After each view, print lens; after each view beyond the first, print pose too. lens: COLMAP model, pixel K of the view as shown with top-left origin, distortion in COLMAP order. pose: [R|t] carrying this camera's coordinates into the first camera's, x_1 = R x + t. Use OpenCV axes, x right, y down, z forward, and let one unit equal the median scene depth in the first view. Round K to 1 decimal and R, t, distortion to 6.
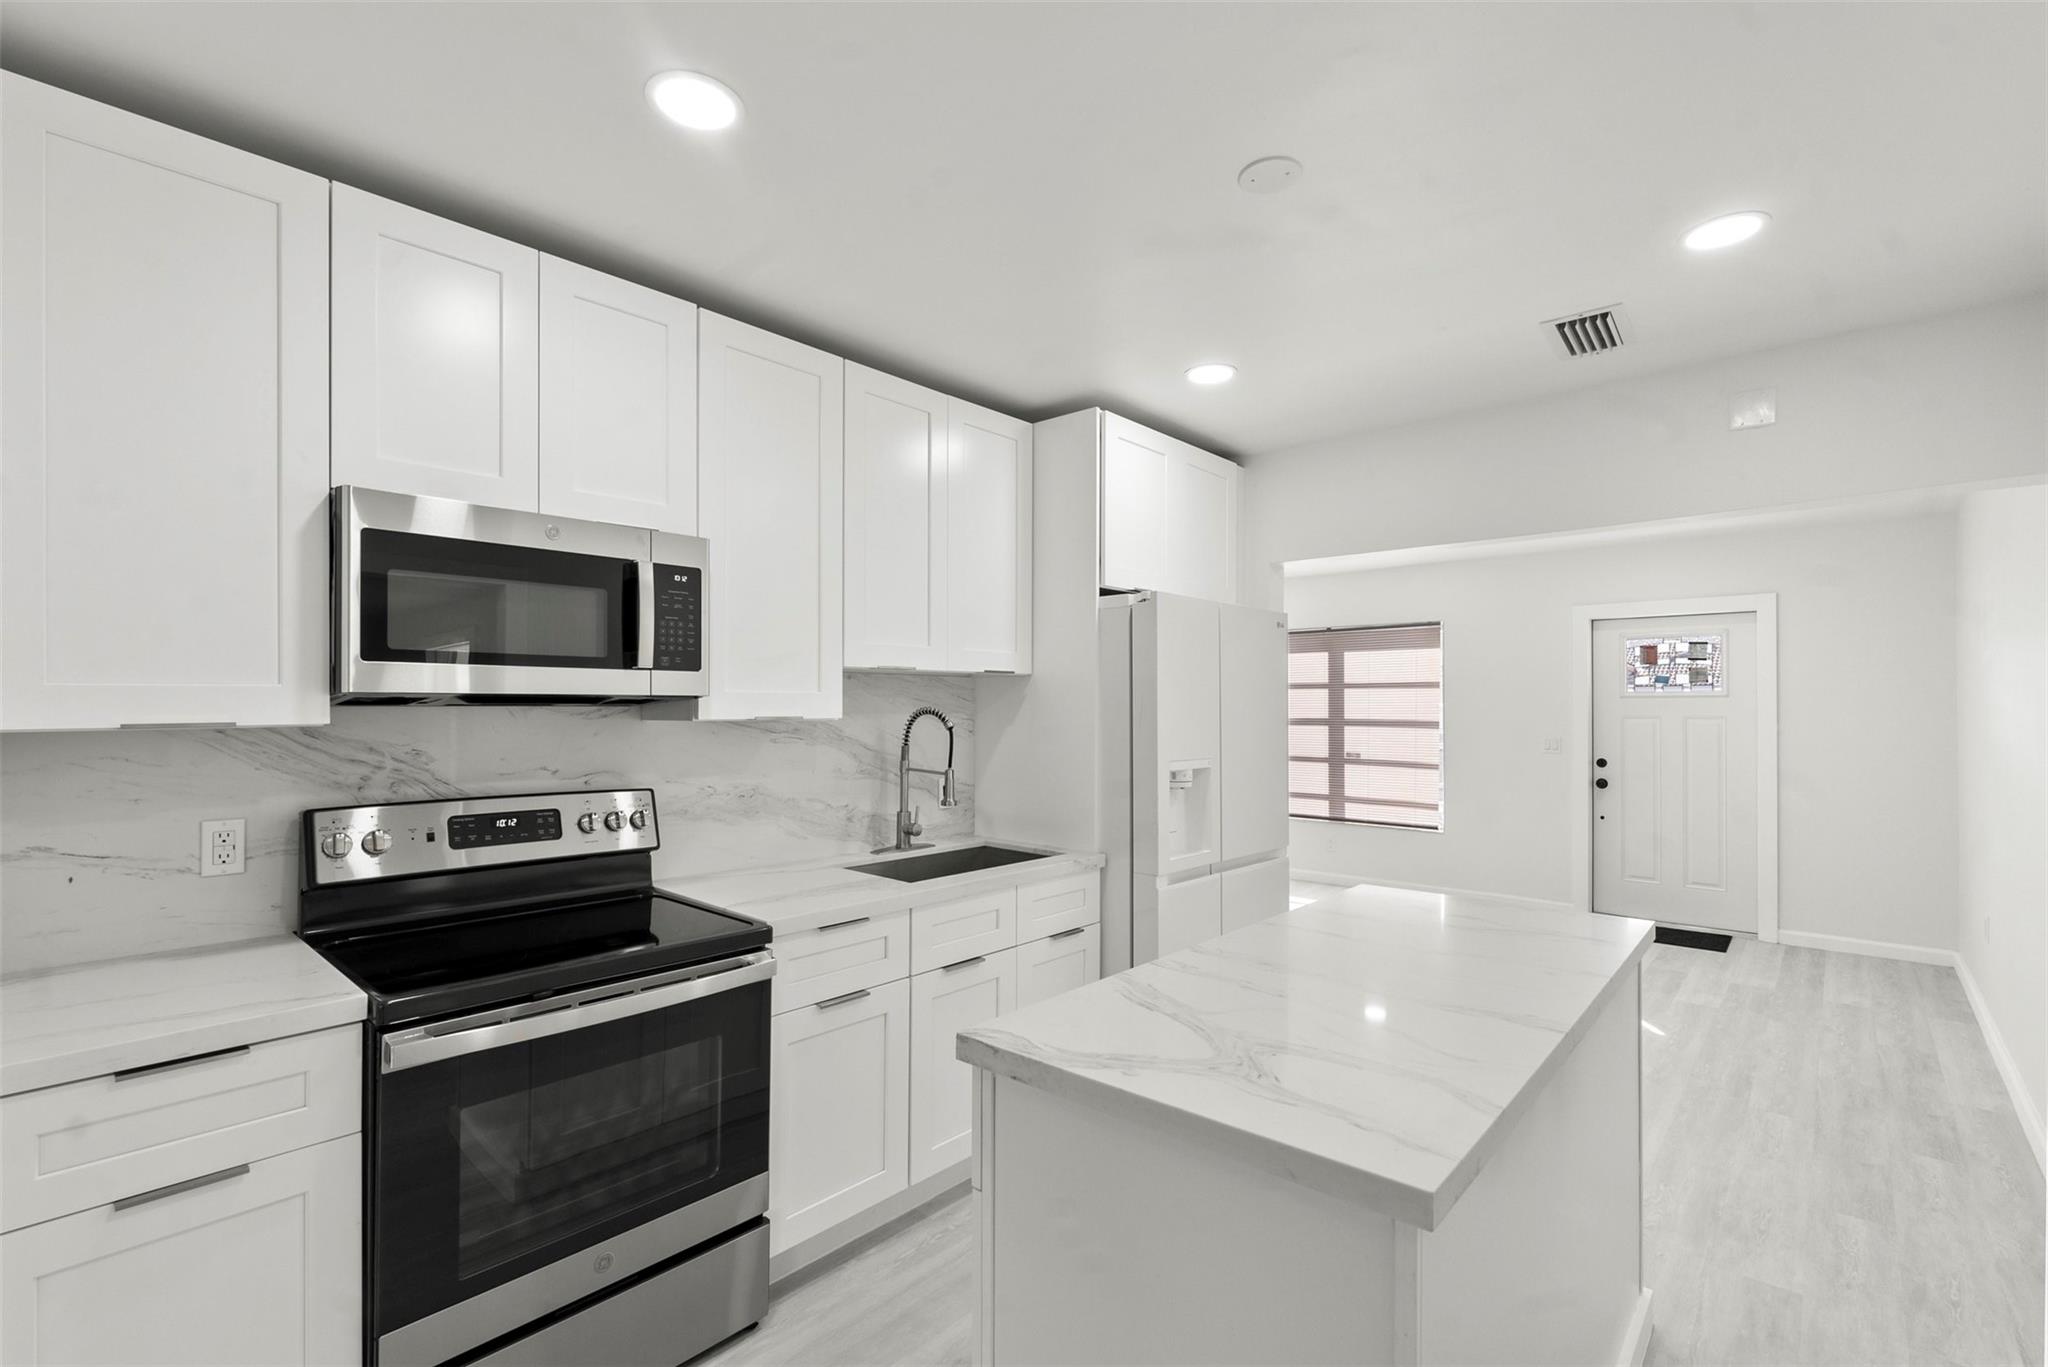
lens RADIAL K [[929.0, 0, 1026.7], [0, 929.0, 693.7], [0, 0, 1]] dist [-0.009277, 0.000709]
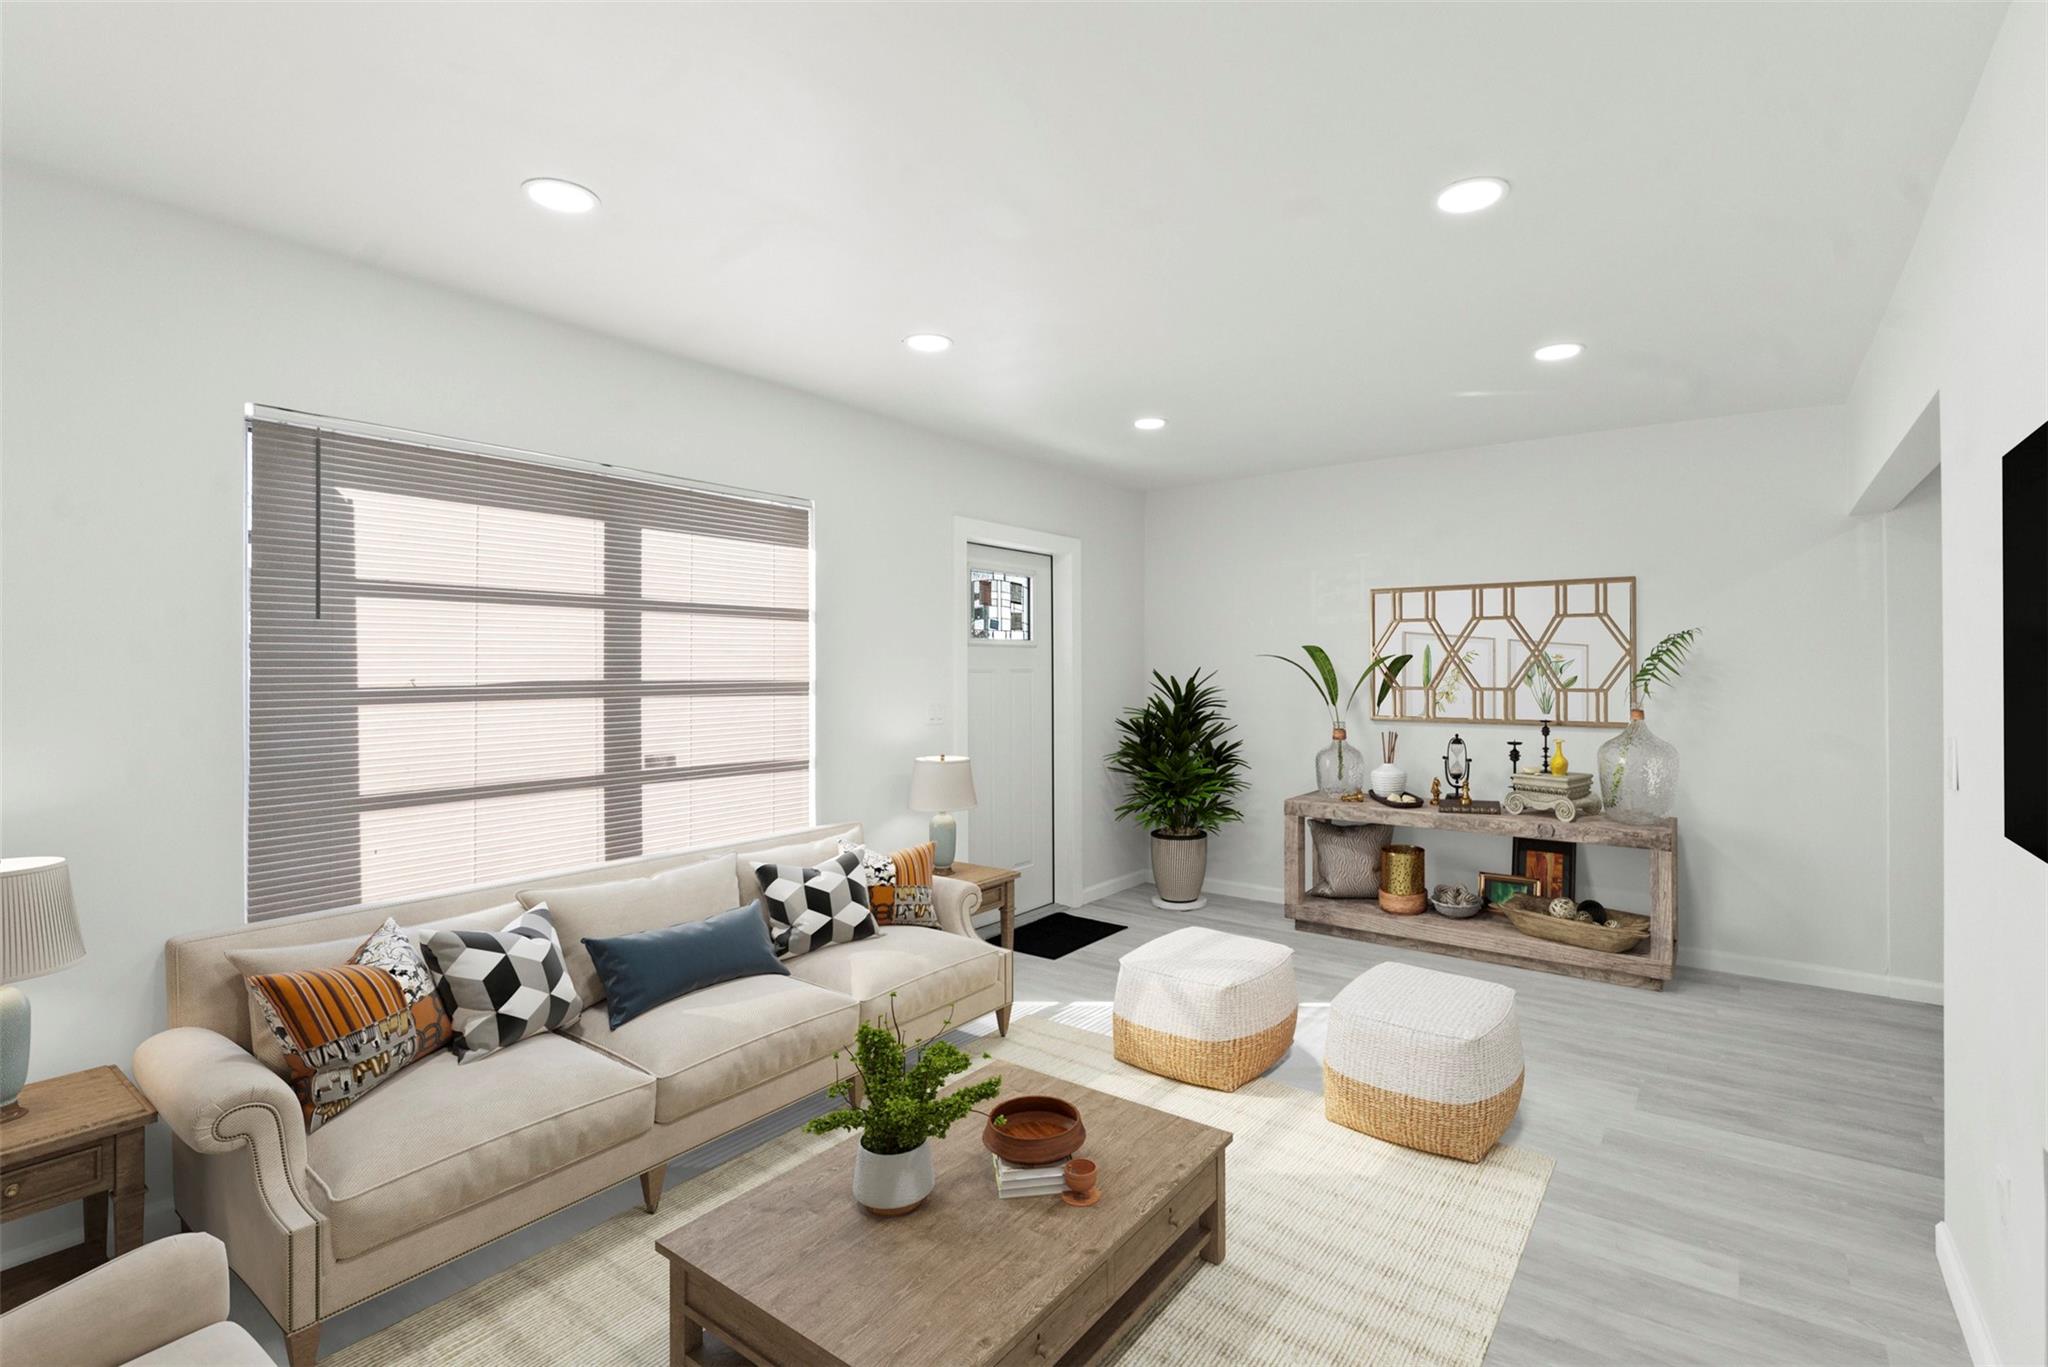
lens RADIAL K [[929.0, 0, 1026.8], [0, 929.0, 671.2], [0, 0, 1]] dist [-0.009277, 0.000709]
pose [[-0.075747, -0.000309, 0.997127, -0.106584], [-0.006302, 0.999980, -0.000169, 0.021566], [-0.997107, -0.006296, -0.075748, 0.854906]]
